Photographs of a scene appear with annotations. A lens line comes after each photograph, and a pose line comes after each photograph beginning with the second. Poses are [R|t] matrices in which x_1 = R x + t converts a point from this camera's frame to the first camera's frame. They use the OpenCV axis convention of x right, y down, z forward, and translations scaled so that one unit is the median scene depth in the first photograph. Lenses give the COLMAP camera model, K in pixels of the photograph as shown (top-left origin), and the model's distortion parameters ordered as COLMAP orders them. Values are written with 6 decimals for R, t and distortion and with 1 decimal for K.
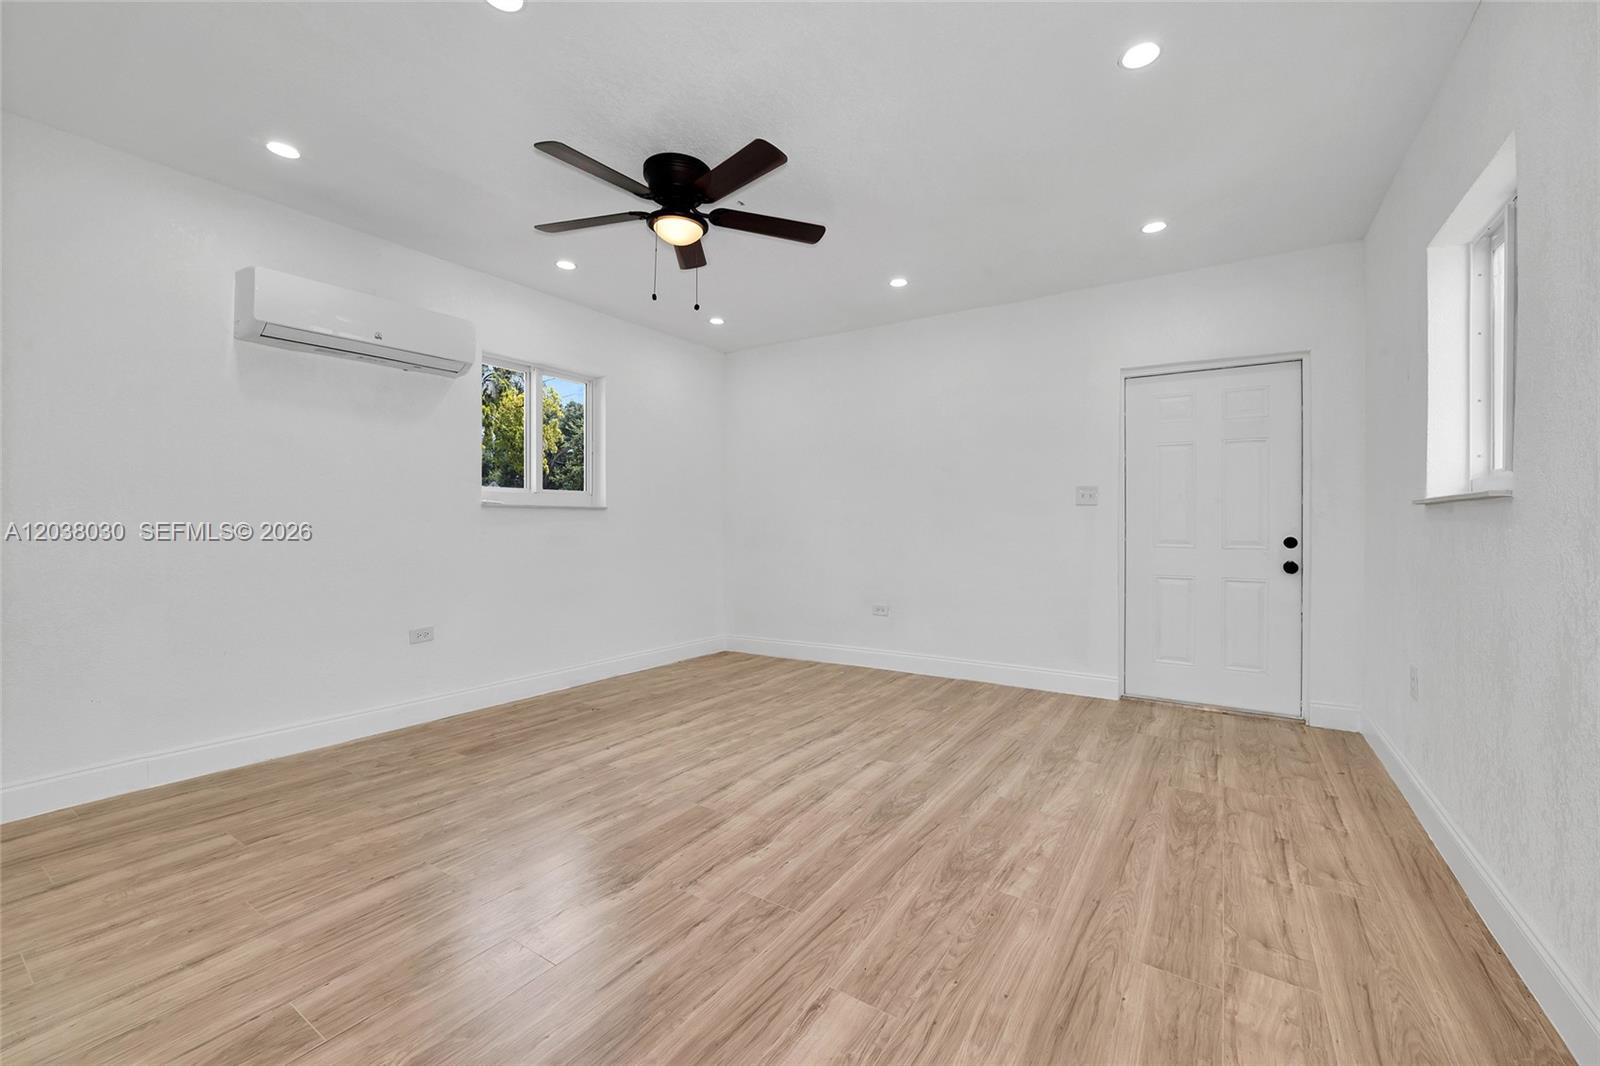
lens RADIAL K [[642.8, 0, 798.0], [0, 642.8, 538.2], [0, 0, 1]] dist [-0.006972, 0.000739]
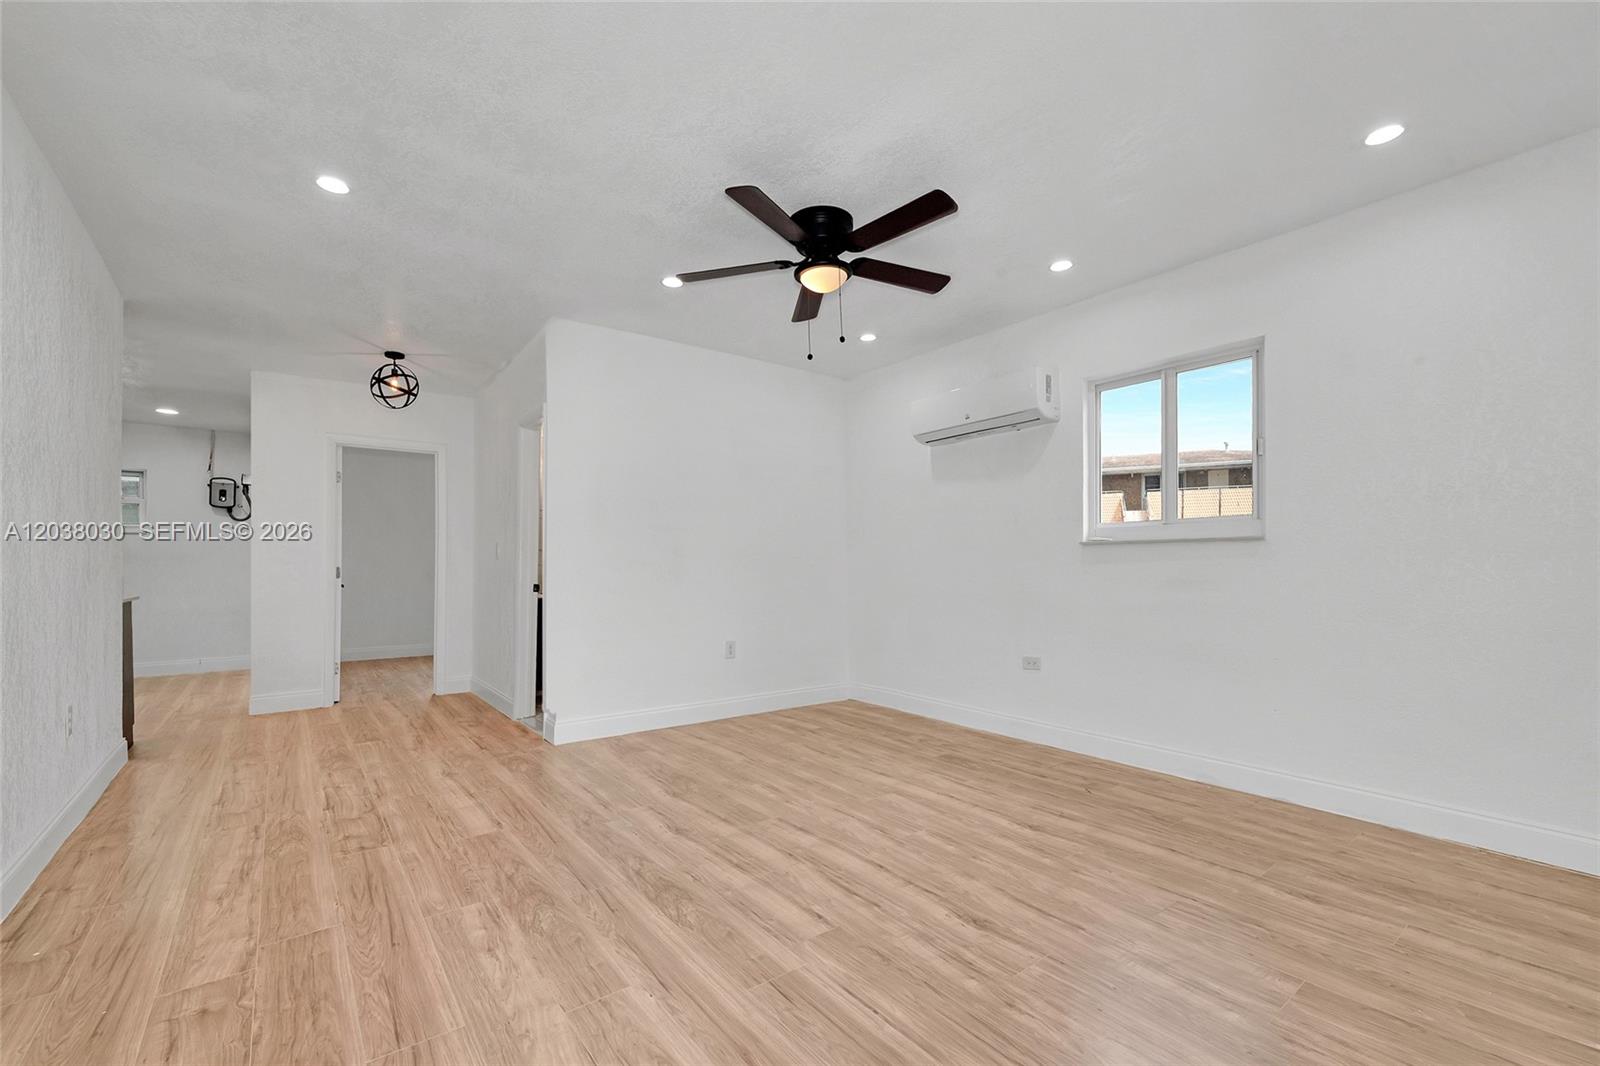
lens RADIAL K [[642.8, 0, 798.0], [0, 642.8, 538.2], [0, 0, 1]] dist [-0.006972, 0.000739]
pose [[-0.300722, -0.044985, -0.952650, 0.876323], [-0.020122, 0.998964, -0.040820, -0.021274], [0.953500, 0.006893, -0.301316, 1.324928]]
